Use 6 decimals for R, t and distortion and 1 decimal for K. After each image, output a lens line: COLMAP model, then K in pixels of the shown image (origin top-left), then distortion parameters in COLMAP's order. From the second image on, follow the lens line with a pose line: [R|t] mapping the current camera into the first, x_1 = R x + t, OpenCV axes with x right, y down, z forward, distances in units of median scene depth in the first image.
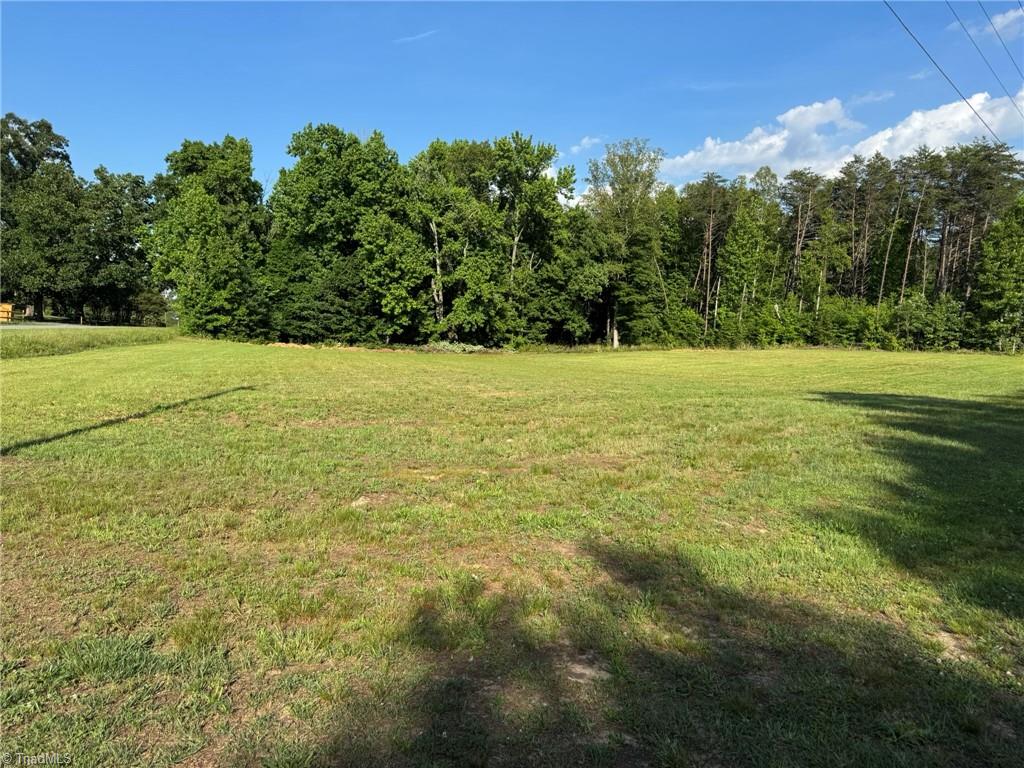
lens RADIAL K [[747.6, 0, 526.4], [0, 747.6, 385.9], [0, 0, 1]] dist [0.093308, -0.117119]
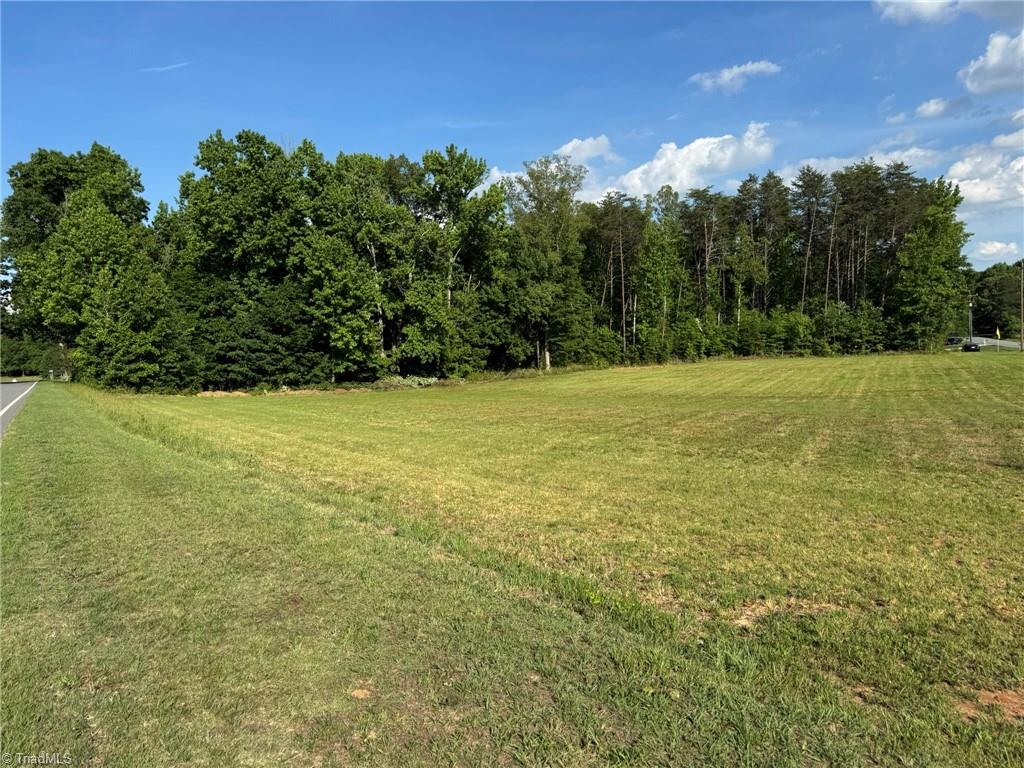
lens RADIAL K [[716.3, 0, 507.5], [0, 716.3, 386.6], [0, 0, 1]] dist [0.078281, -0.099938]
pose [[0.960416, -0.071979, 0.269110, -0.217171], [0.078611, 0.996808, -0.013935, -0.025096], [-0.267248, 0.034538, 0.963009, 0.148343]]
